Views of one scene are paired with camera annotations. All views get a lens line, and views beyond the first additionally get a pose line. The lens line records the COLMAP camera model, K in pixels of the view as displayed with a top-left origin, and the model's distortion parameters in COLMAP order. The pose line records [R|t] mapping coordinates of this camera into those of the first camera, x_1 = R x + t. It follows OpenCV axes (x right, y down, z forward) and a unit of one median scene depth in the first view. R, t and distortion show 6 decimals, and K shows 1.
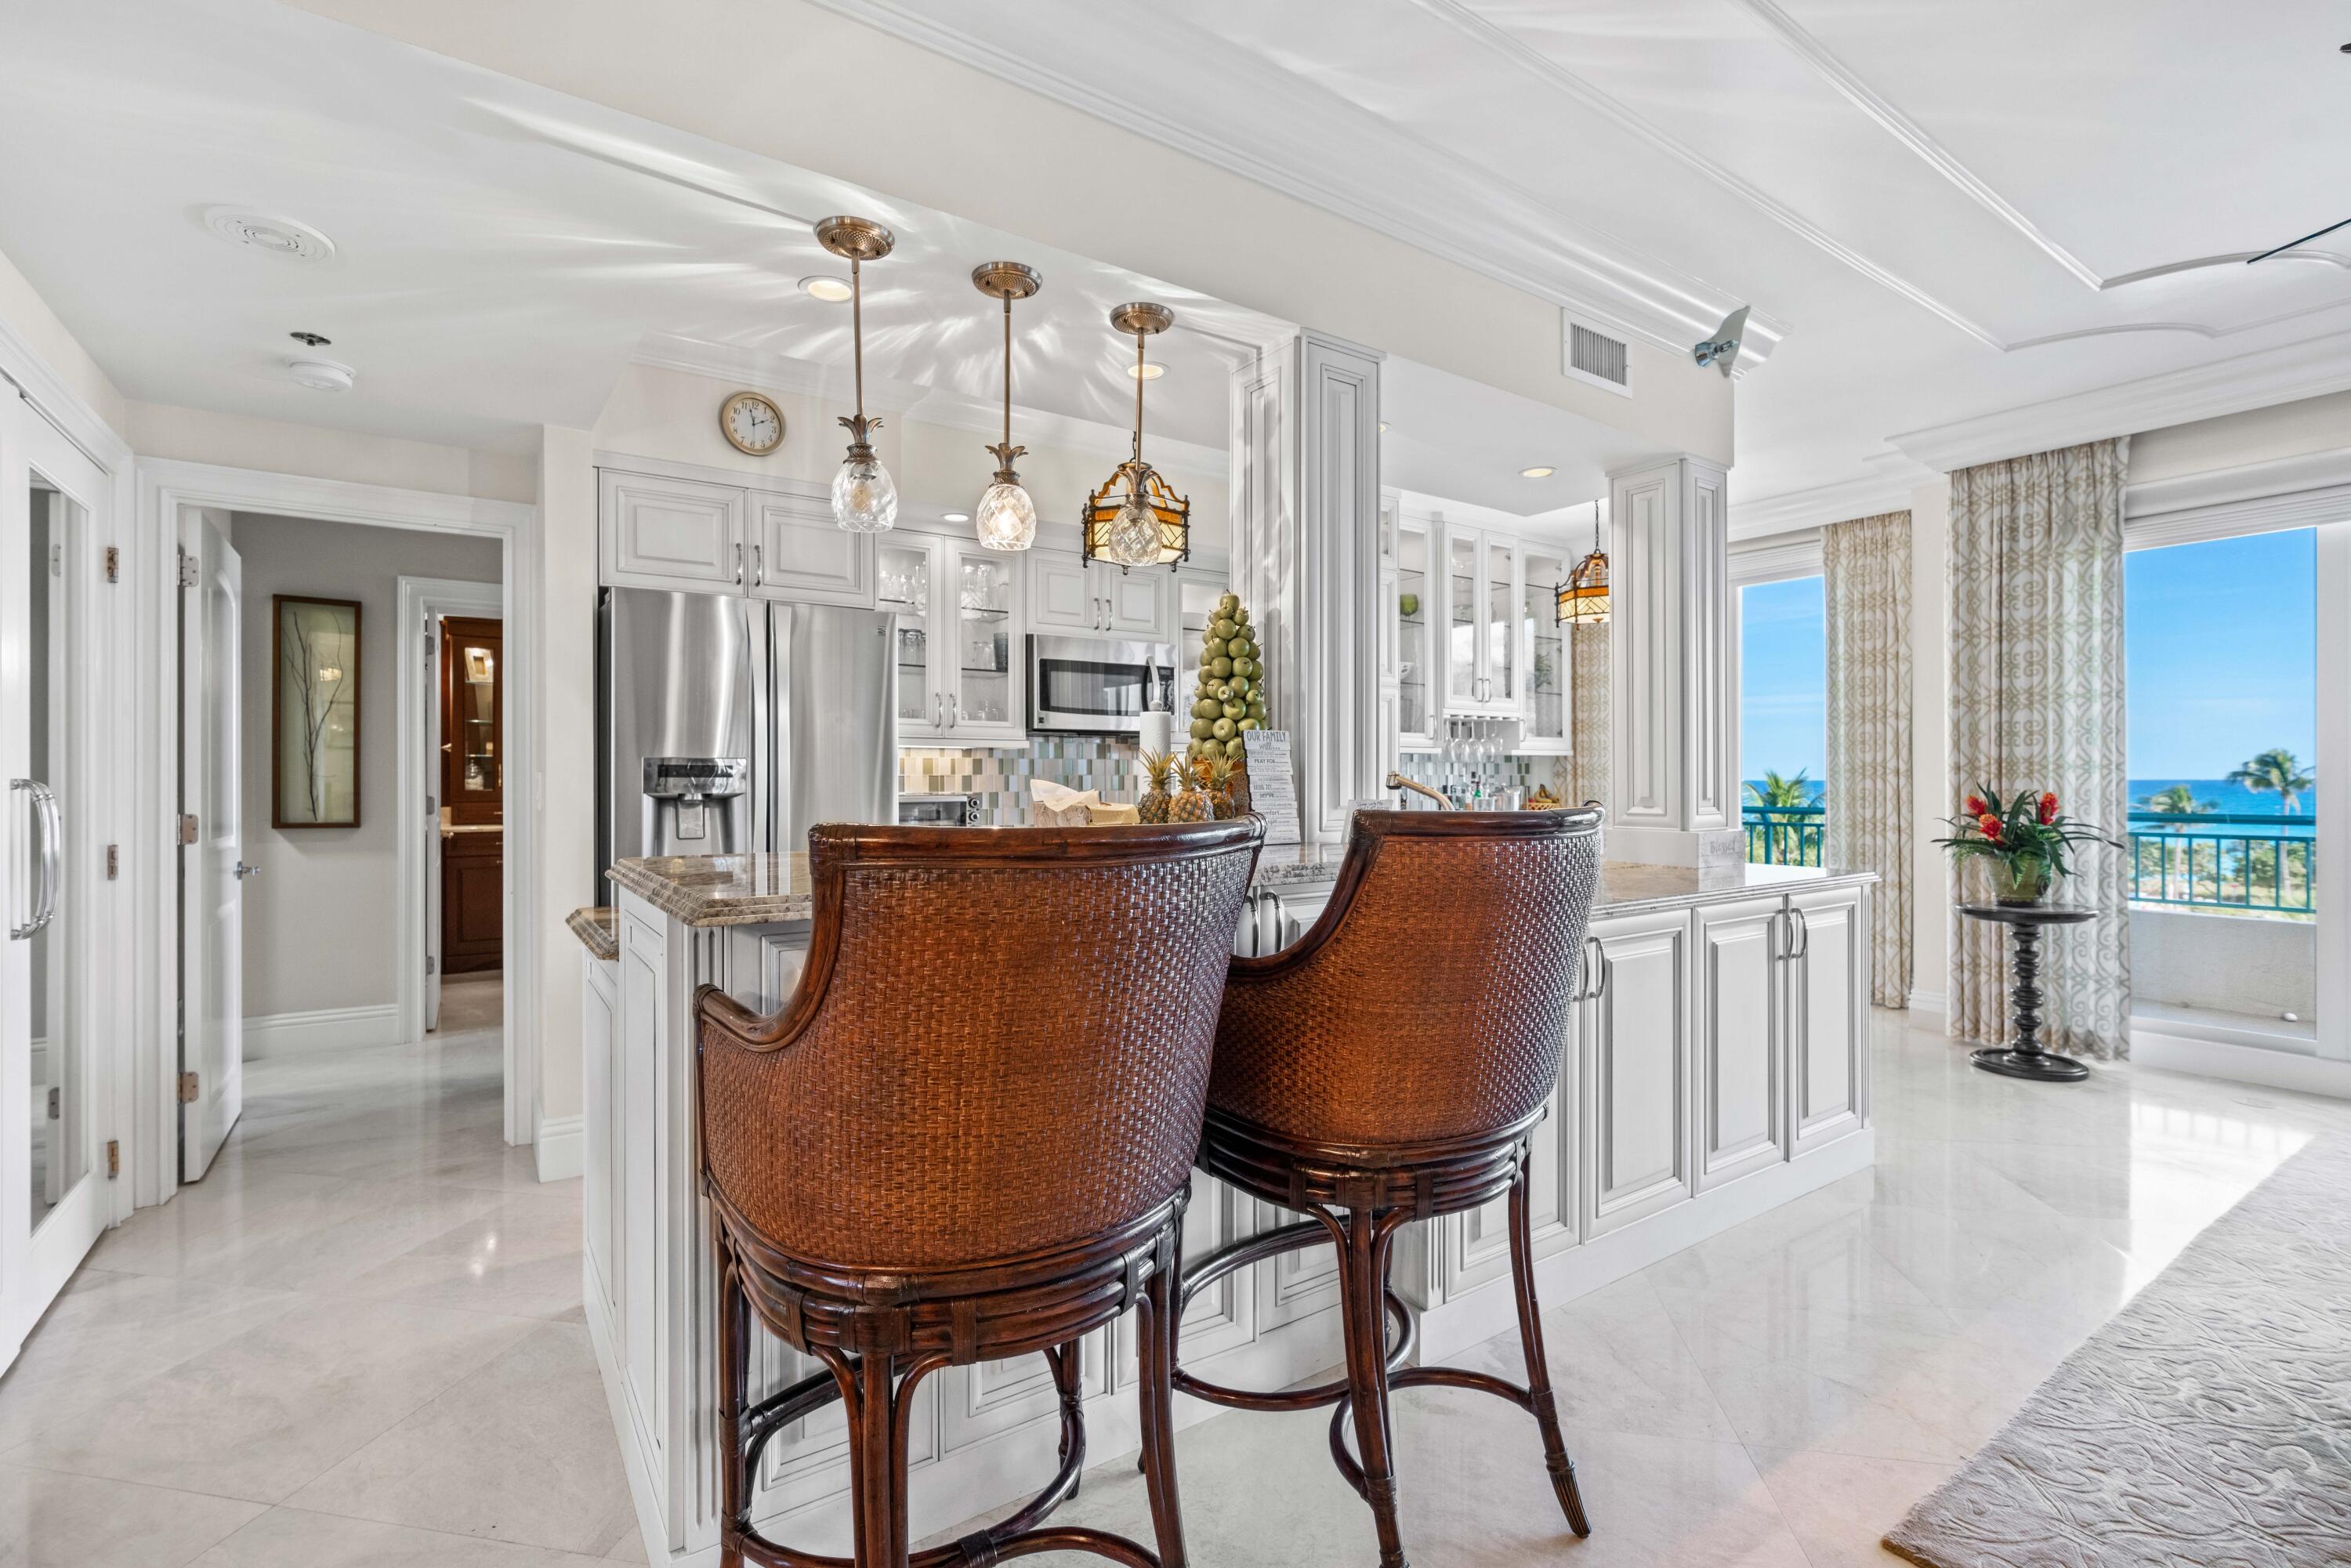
lens RADIAL K [[1068.1, 0, 1172.9], [0, 1068.1, 778.7], [0, 0, 1]] dist [-0.010358, 0.000879]
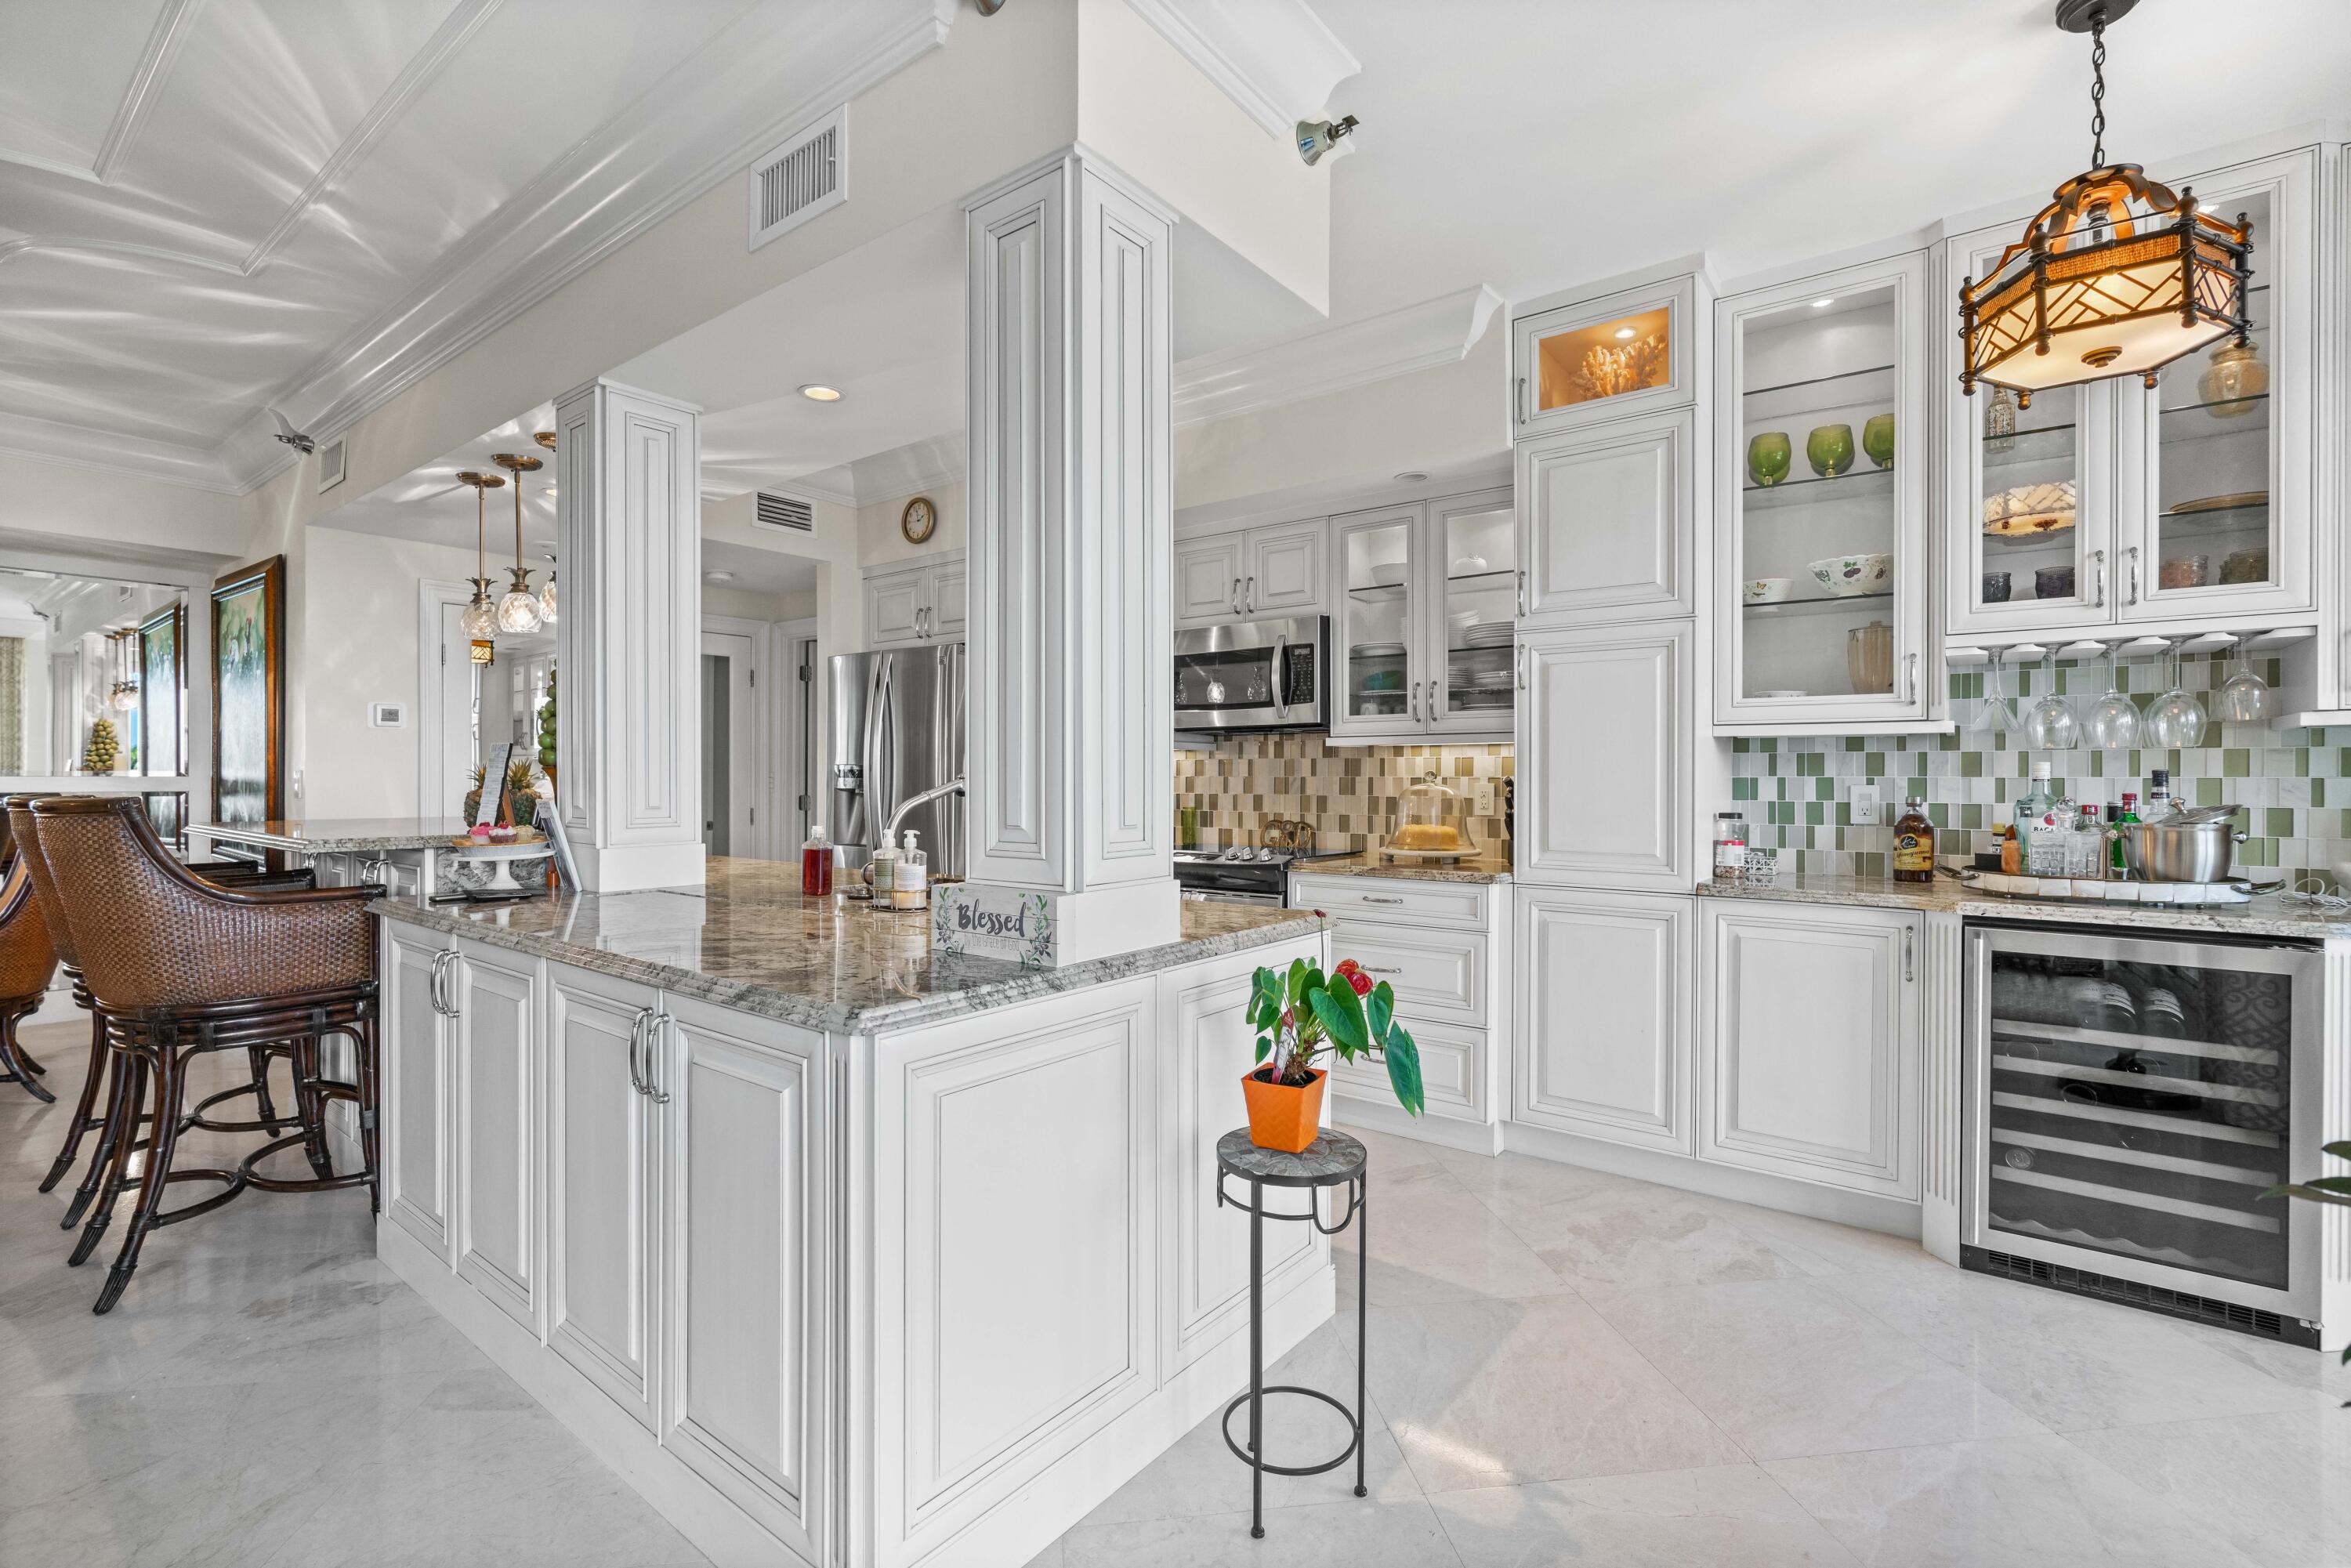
lens RADIAL K [[1058.1, 0, 1177.9], [0, 1058.1, 787.7], [0, 0, 1]] dist [-0.009782, 0.000943]
pose [[0.302834, 0.012564, -0.952961, 0.936777], [-0.000379, 0.999915, 0.013062, -0.007330], [0.953043, -0.003595, 0.302813, 0.847135]]
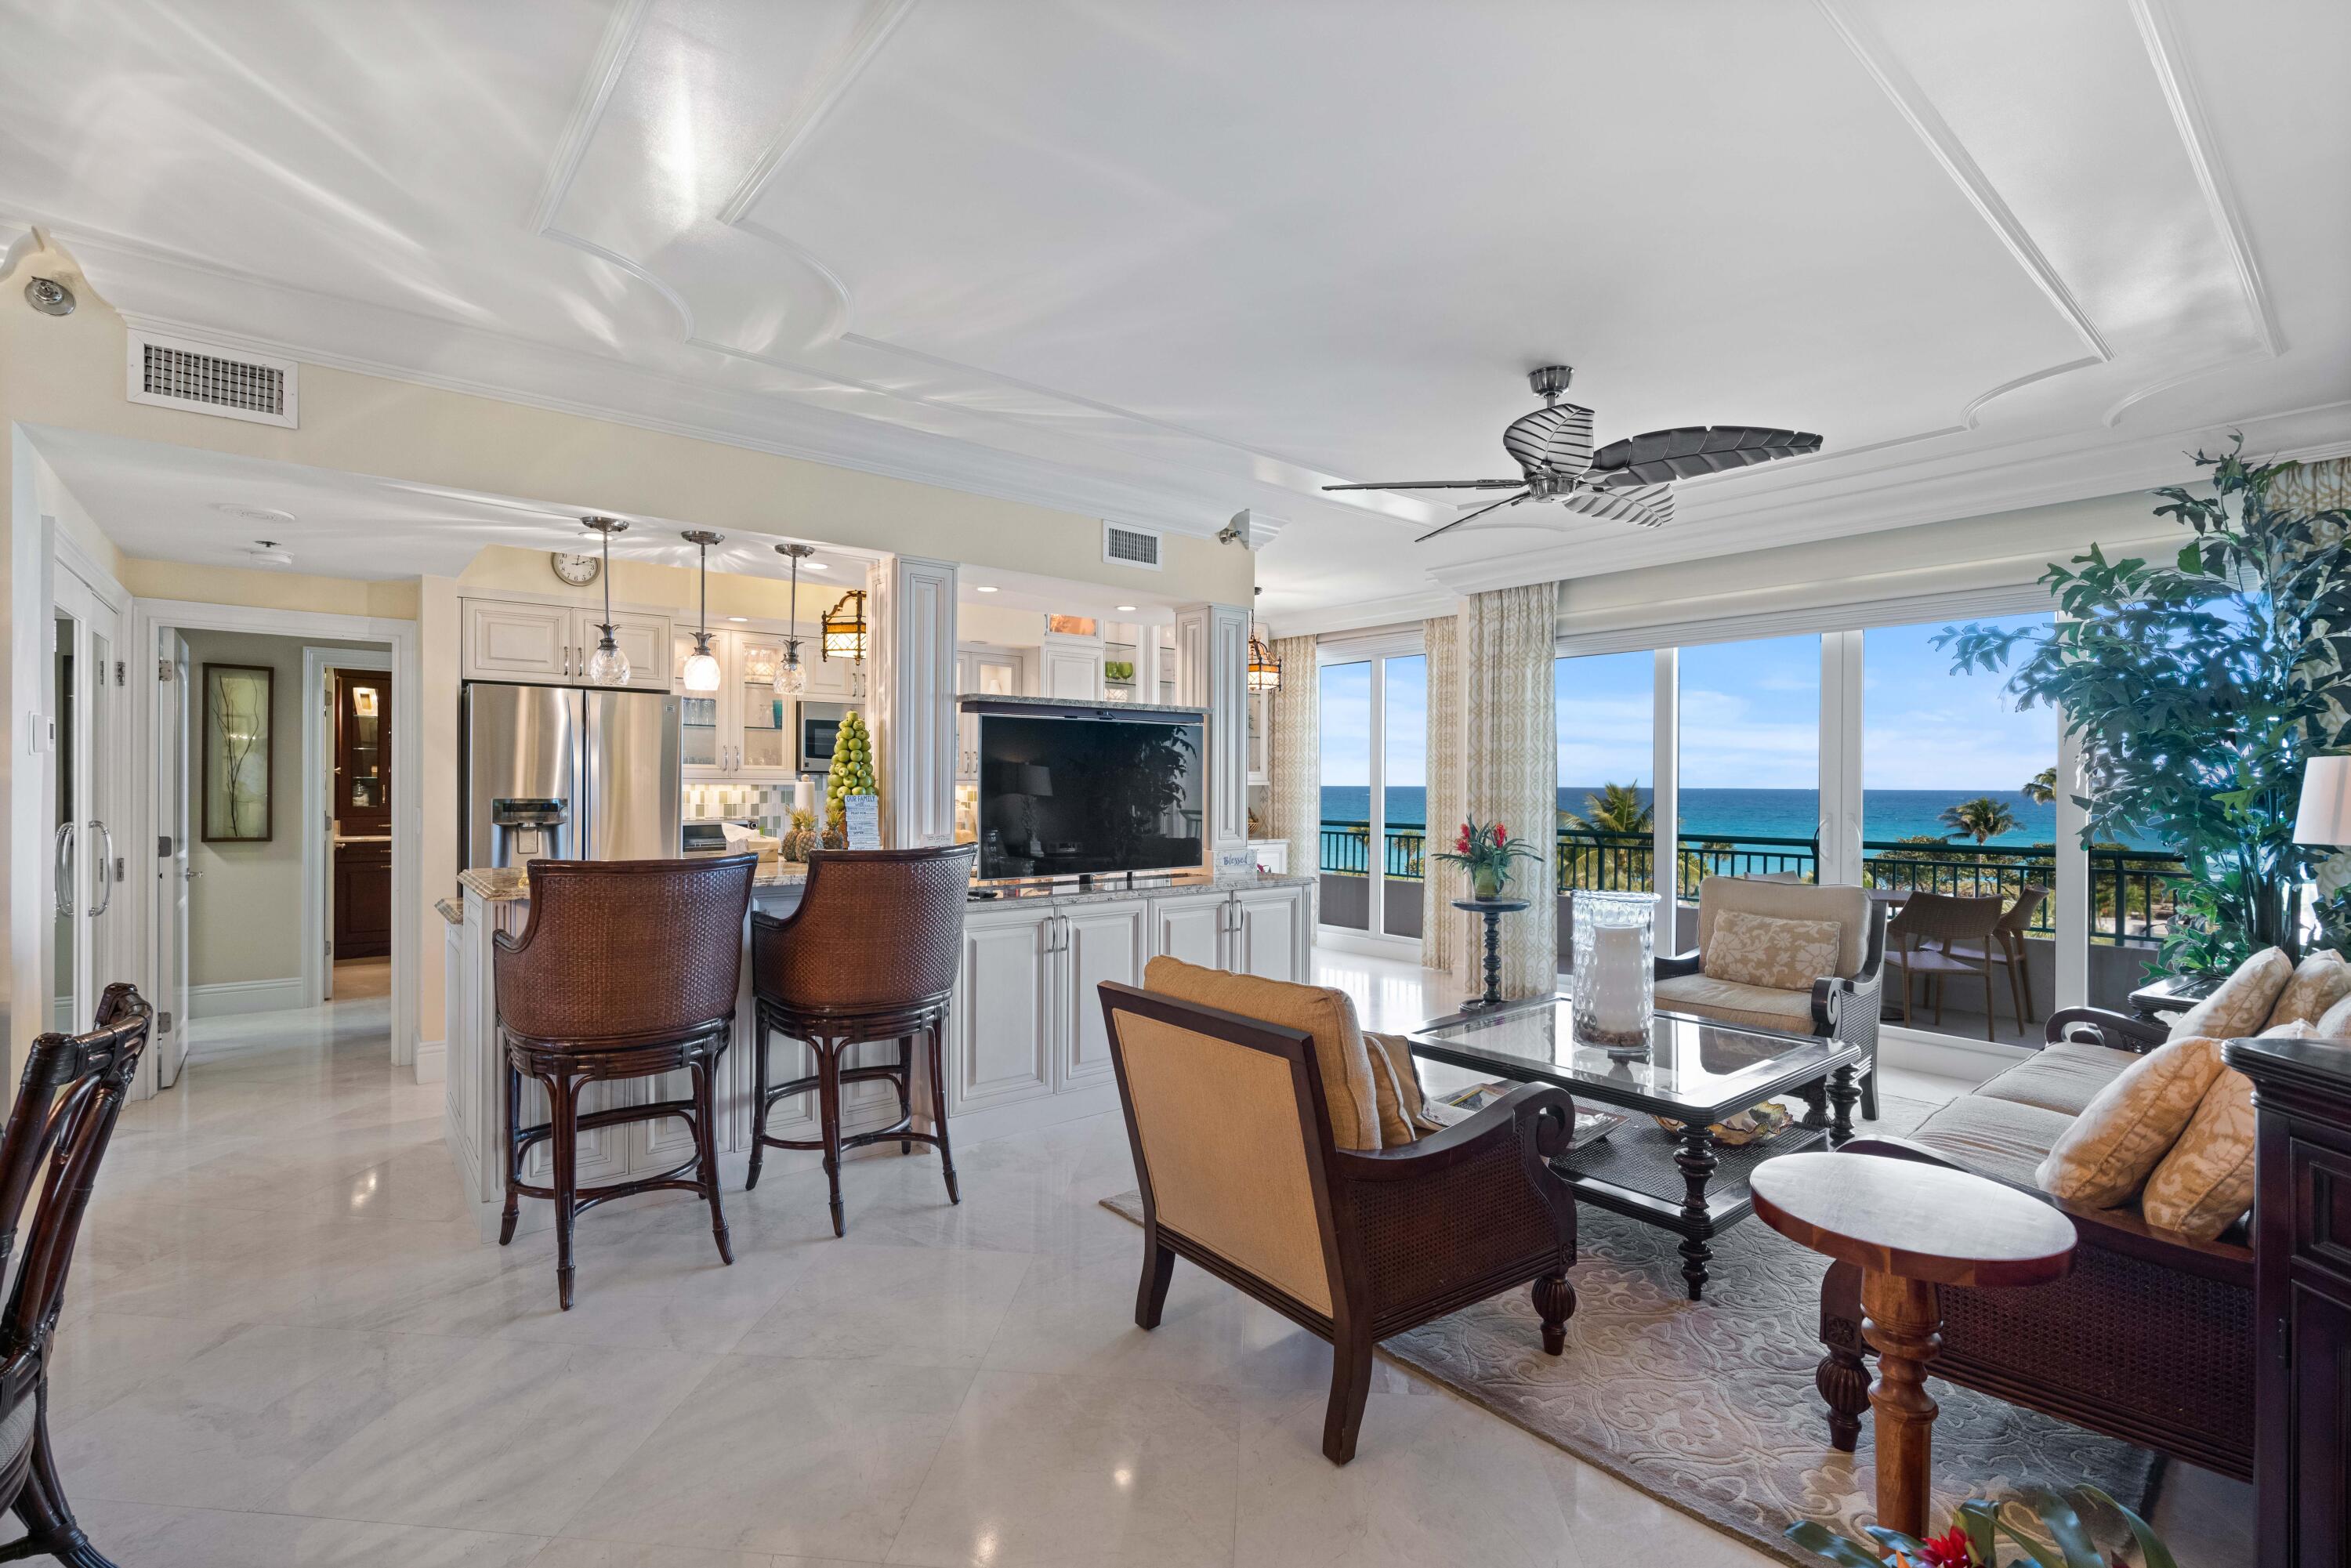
lens RADIAL K [[1058.1, 0, 1177.9], [0, 1058.1, 787.7], [0, 0, 1]] dist [-0.009782, 0.000943]
pose [[0.996114, 0.008238, 0.087691, 0.272014], [-0.008716, 0.999949, 0.005060, -0.042806], [-0.087645, -0.005805, 0.996135, -0.456545]]
